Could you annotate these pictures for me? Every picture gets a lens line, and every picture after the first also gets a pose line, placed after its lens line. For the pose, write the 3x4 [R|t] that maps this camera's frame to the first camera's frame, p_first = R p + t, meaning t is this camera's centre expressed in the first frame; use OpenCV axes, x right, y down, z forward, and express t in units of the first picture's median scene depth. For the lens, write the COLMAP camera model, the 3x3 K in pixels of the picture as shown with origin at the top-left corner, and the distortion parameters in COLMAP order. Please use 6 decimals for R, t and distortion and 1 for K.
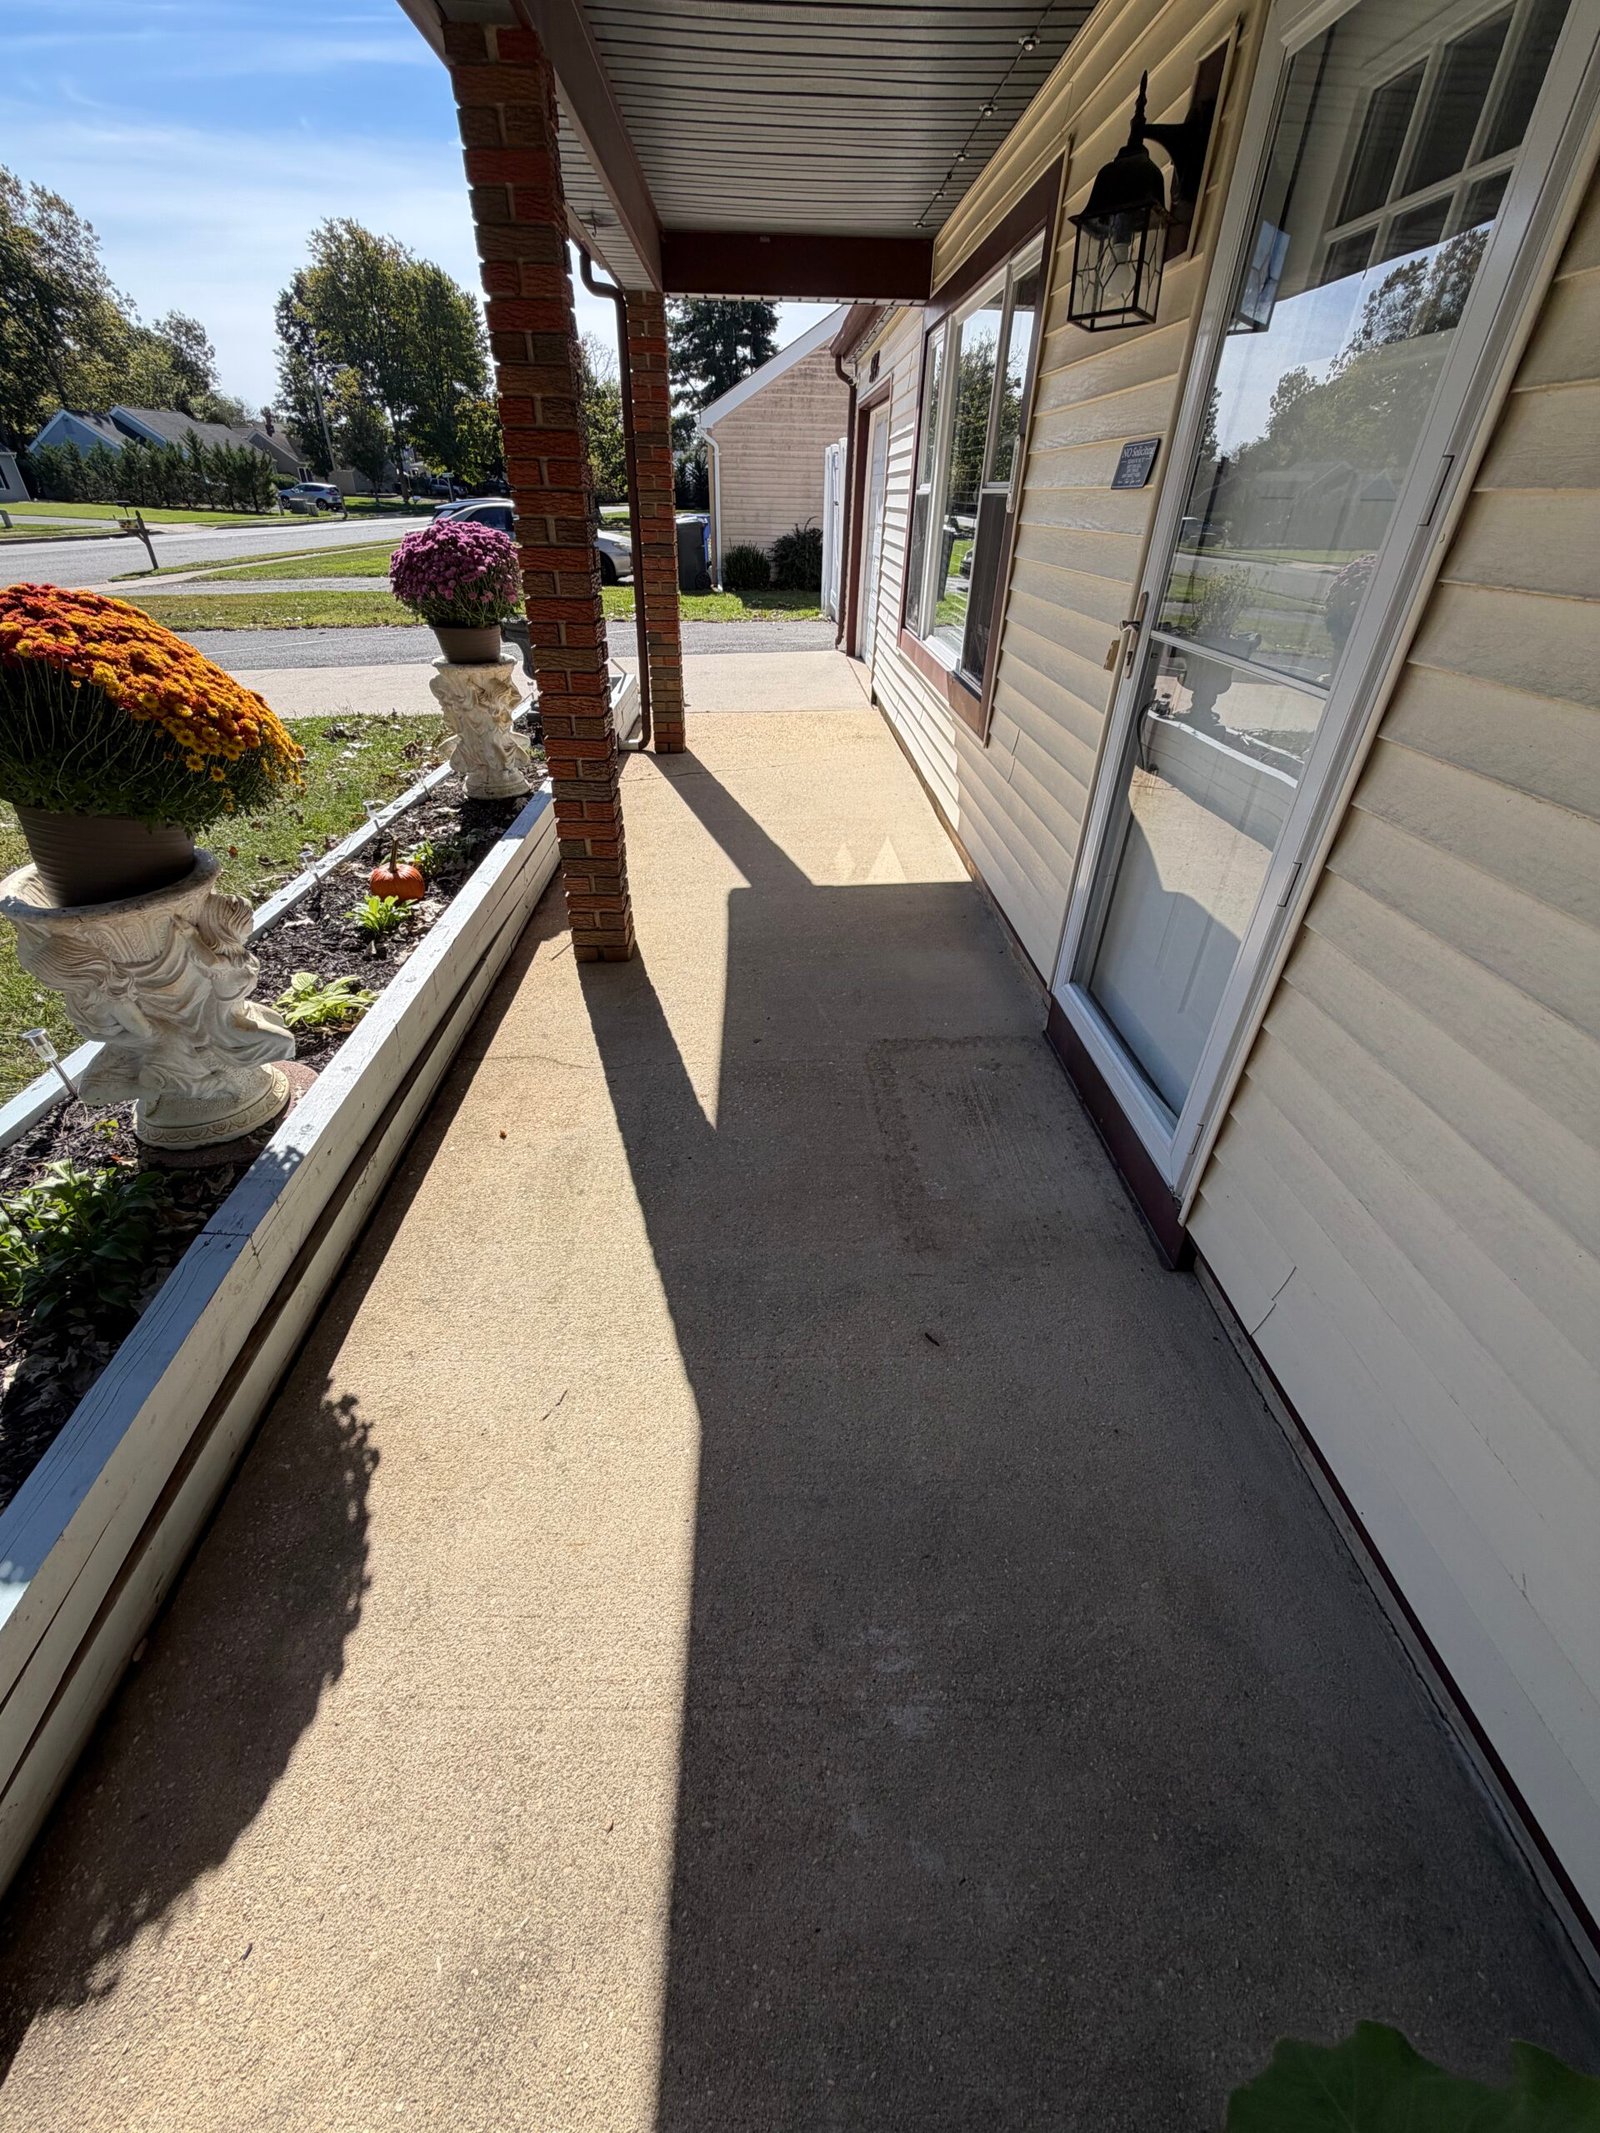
lens RADIAL K [[845.5, 0, 799.7], [0, 845.5, 1061.1], [0, 0, 1]] dist [-0.000524, -0.000008]
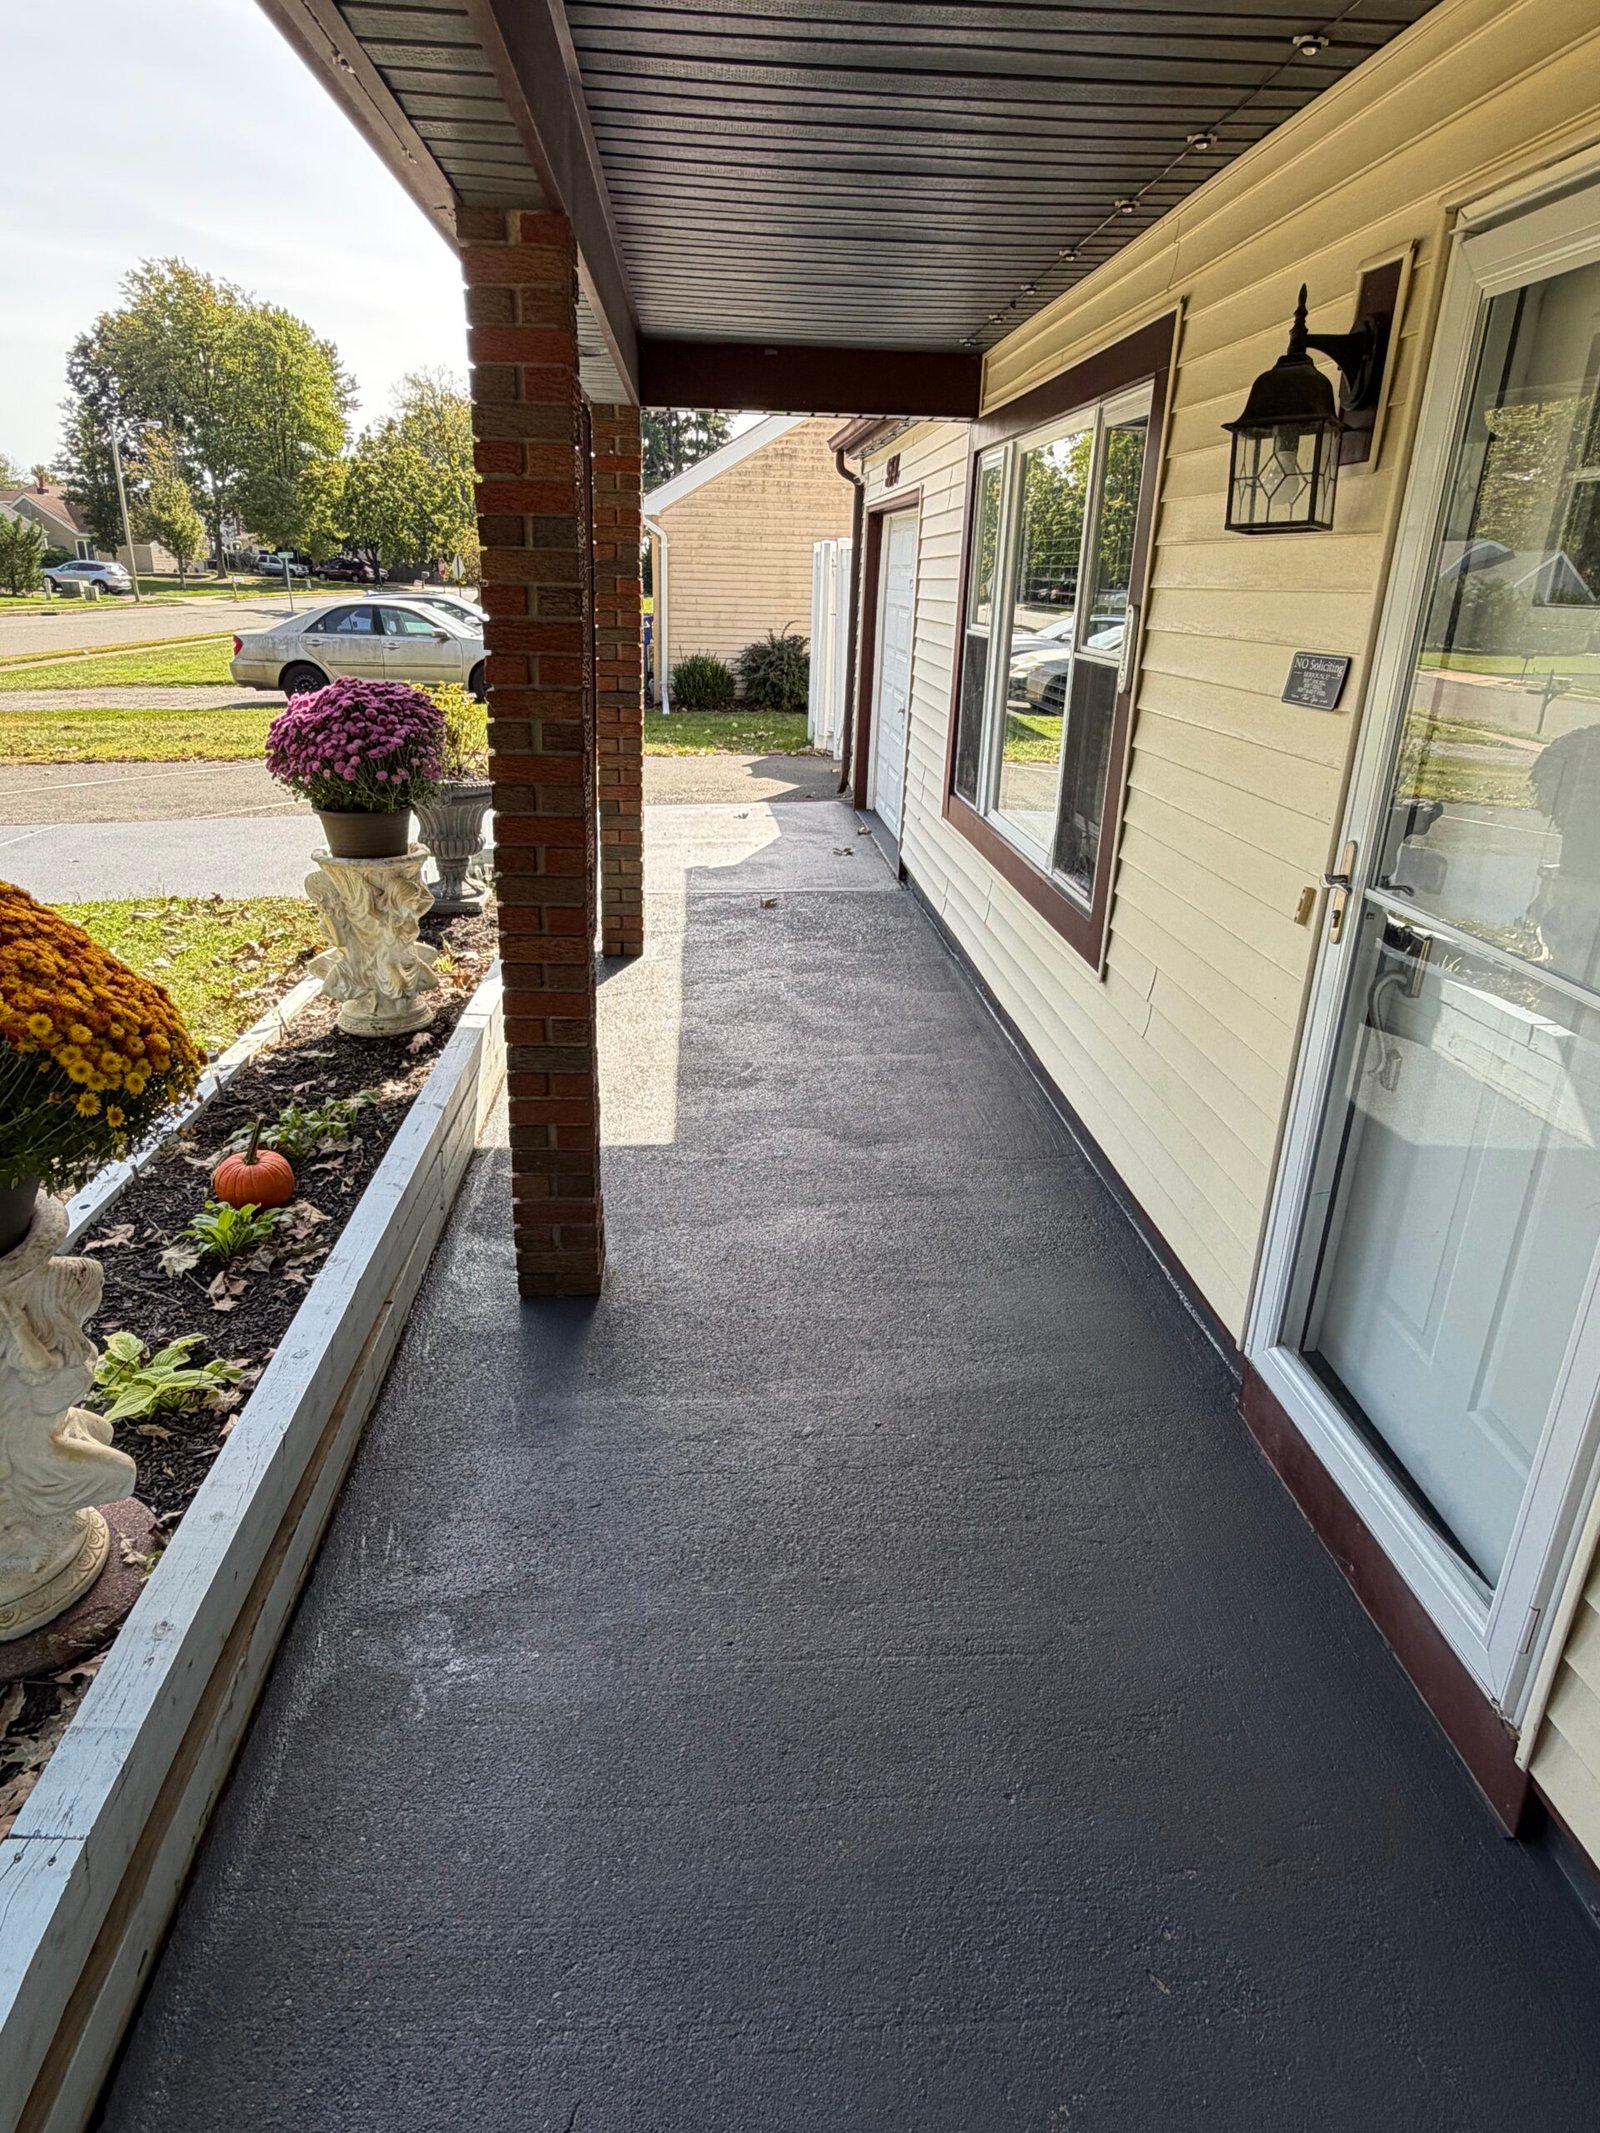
lens RADIAL K [[1281.9, 0, 800.0], [0, 1281.9, 1066.5], [0, 0, 1]] dist [0.001178, 0.000112]
pose [[0.999409, -0.004124, 0.034139, -0.086548], [0.011559, 0.975302, -0.220574, -0.077261], [-0.032386, 0.220838, 0.974773, -0.039276]]
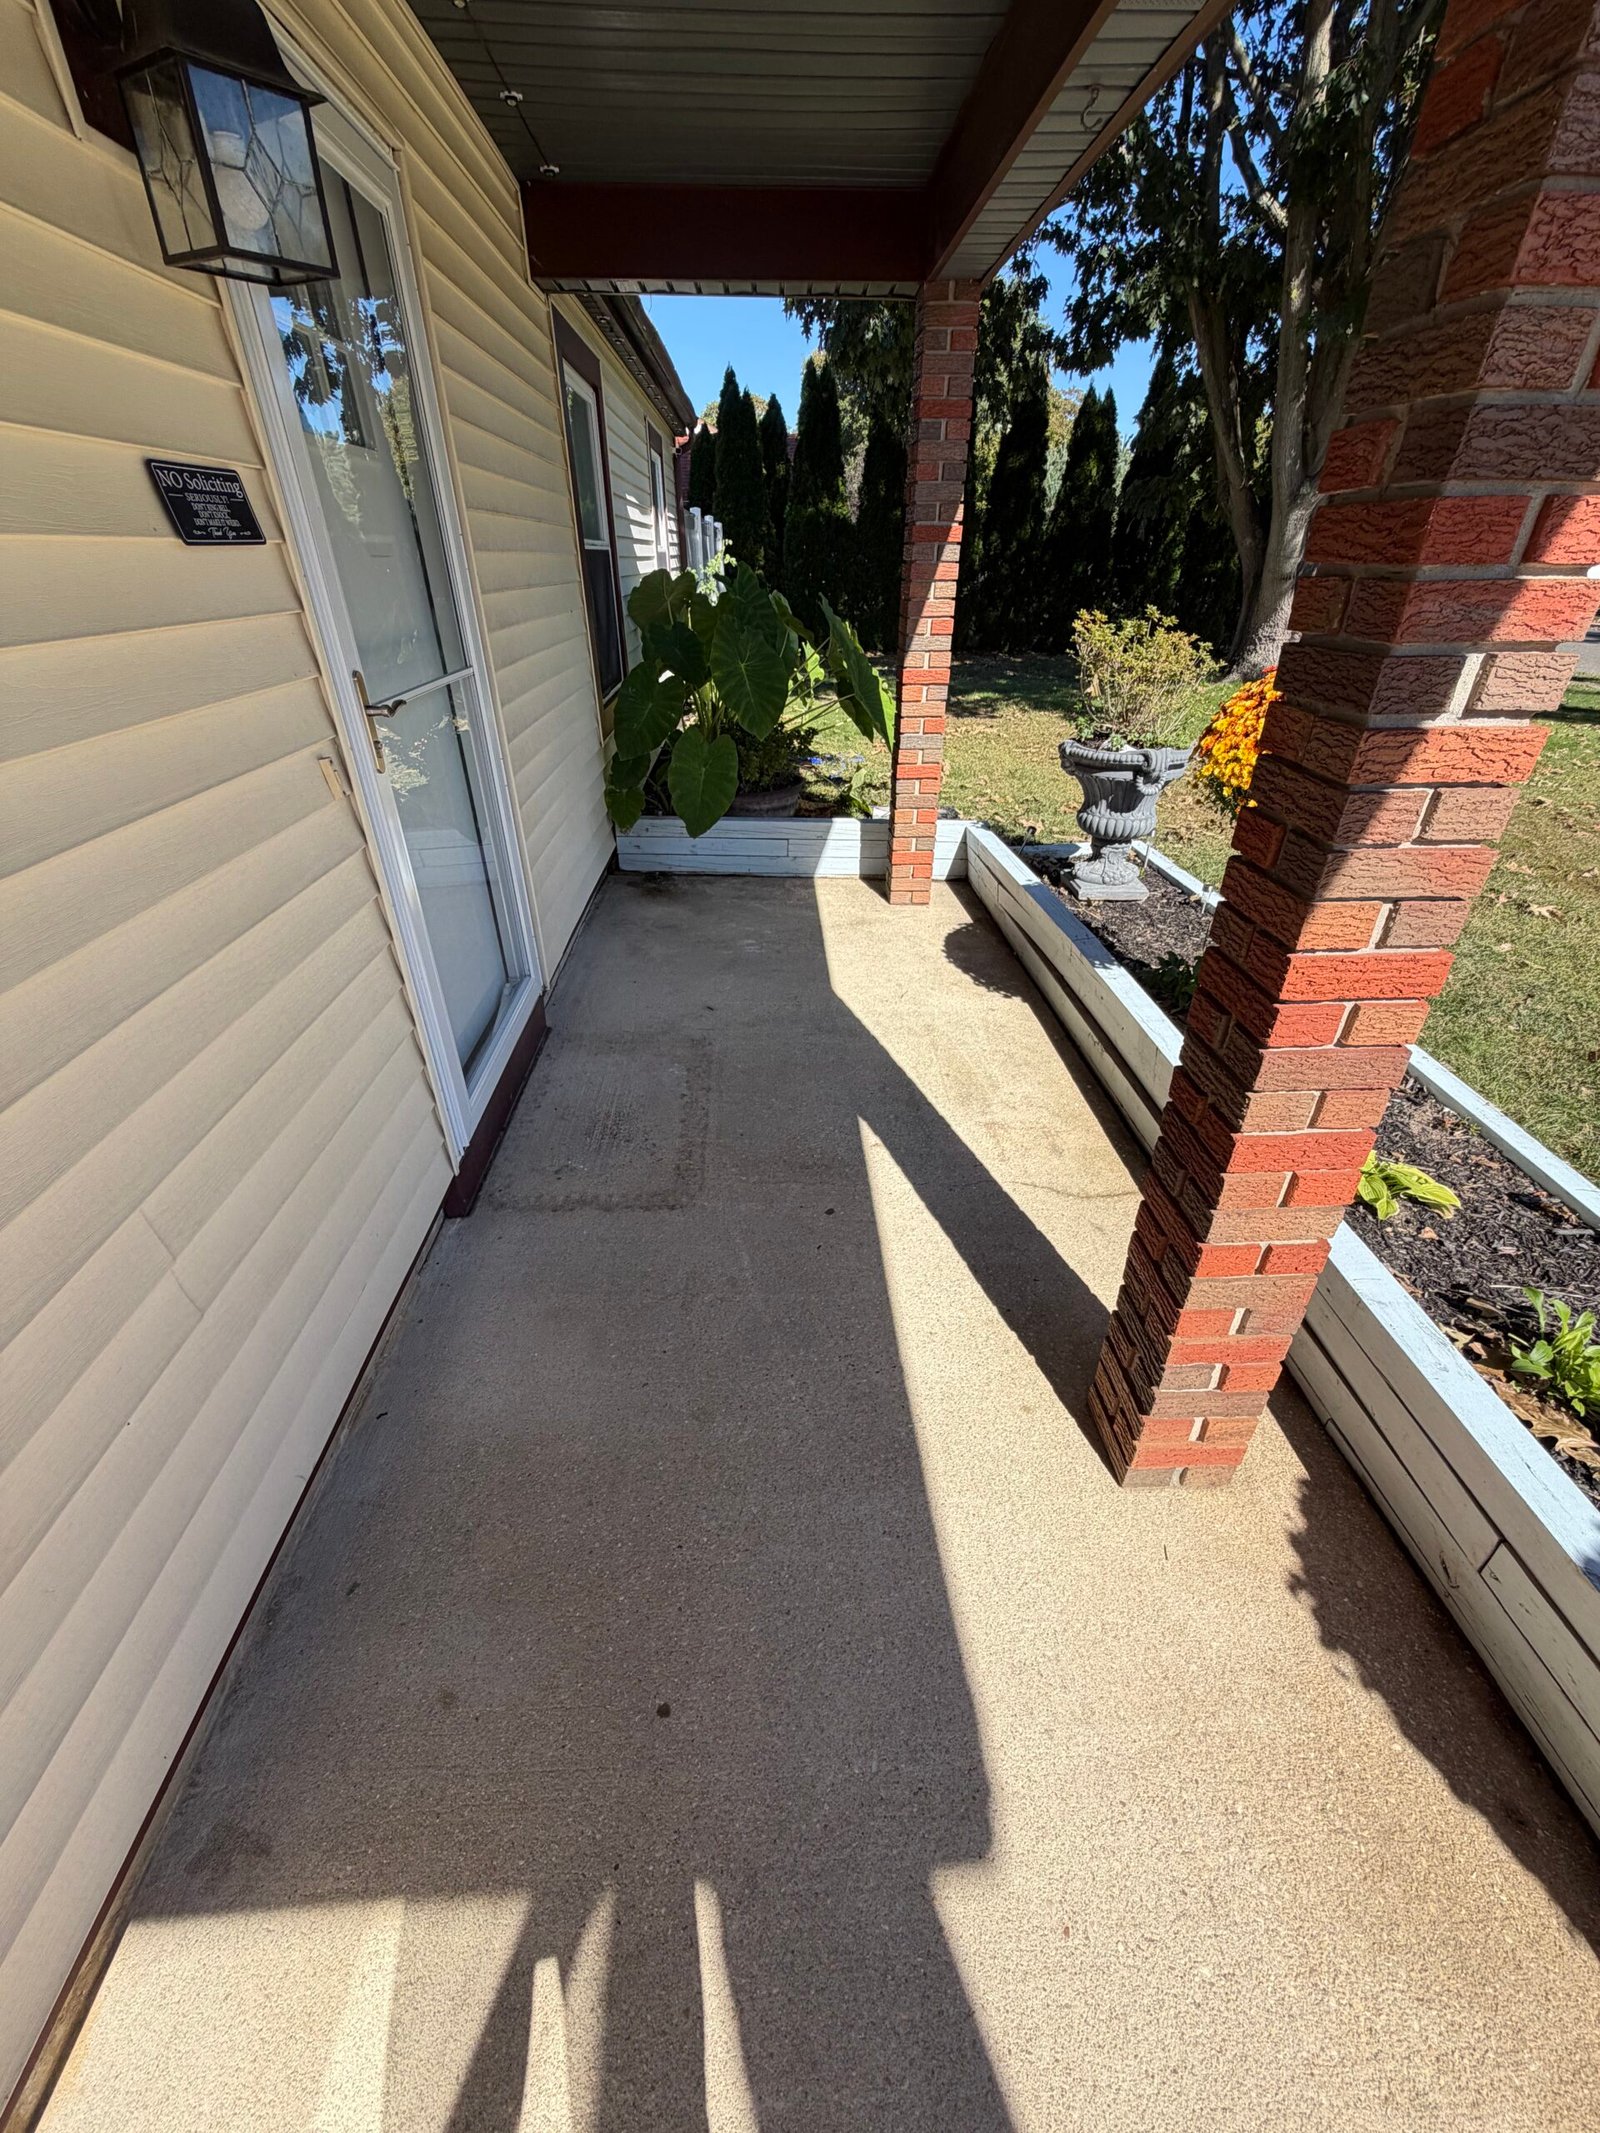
lens RADIAL K [[845.5, 0, 799.7], [0, 845.5, 1061.1], [0, 0, 1]] dist [-0.000524, -0.000008]
pose [[-0.999763, -0.013834, -0.016799, -0.003895], [-0.021063, 0.421124, 0.906758, -0.780089], [-0.005469, 0.906897, -0.421316, 1.150294]]
